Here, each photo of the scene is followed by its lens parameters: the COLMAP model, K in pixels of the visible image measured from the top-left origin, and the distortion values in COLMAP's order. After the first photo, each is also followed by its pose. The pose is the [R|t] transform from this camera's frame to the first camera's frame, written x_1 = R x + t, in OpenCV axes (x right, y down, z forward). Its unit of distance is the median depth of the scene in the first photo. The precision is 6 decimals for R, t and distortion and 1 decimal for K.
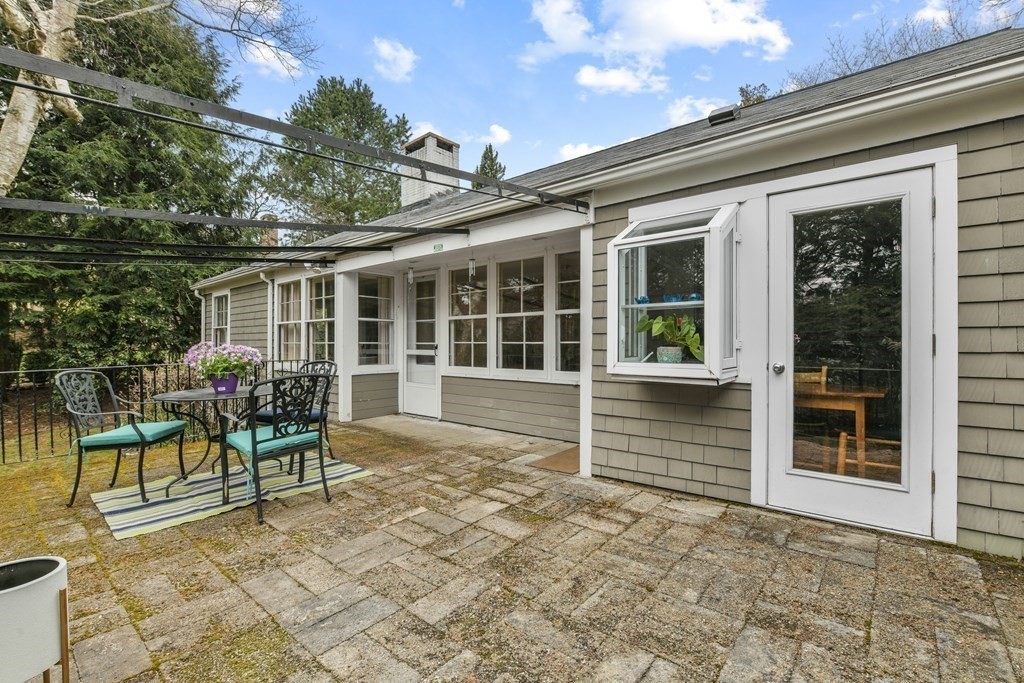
lens RADIAL K [[451.5, 0, 512.0], [0, 451.5, 341.5], [0, 0, 1]] dist [-0.017130, -0.000117]
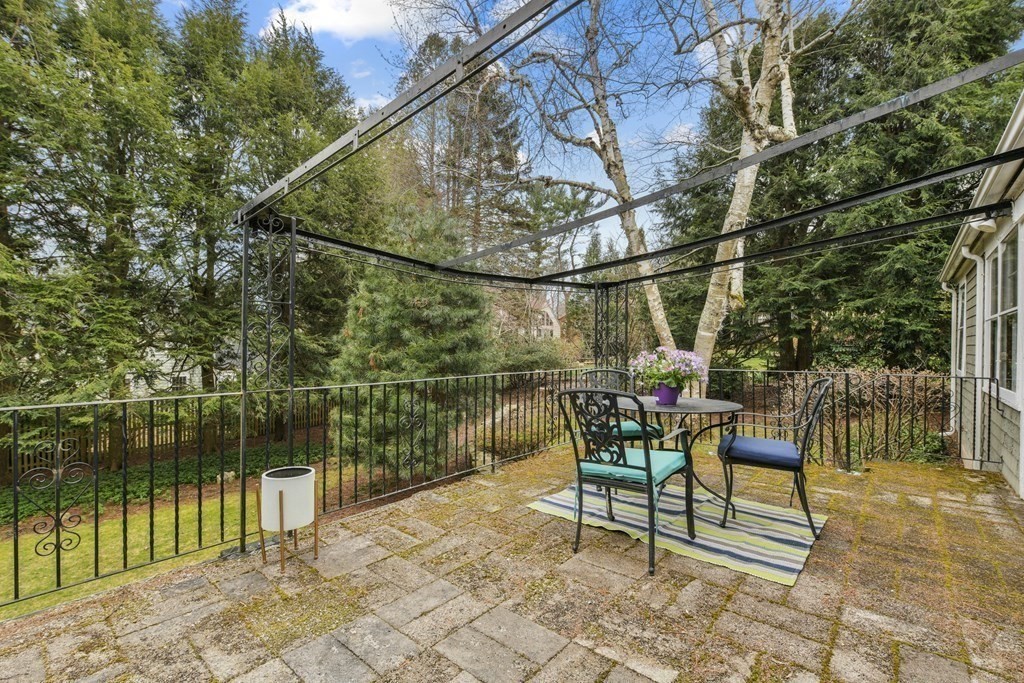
lens RADIAL K [[451.5, 0, 512.0], [0, 451.5, 341.5], [0, 0, 1]] dist [-0.017130, -0.000117]
pose [[0.003481, -0.000334, -0.999994, 0.328493], [-0.009285, 0.999957, -0.000366, -0.008164], [0.999951, 0.009287, 0.003478, 0.865341]]
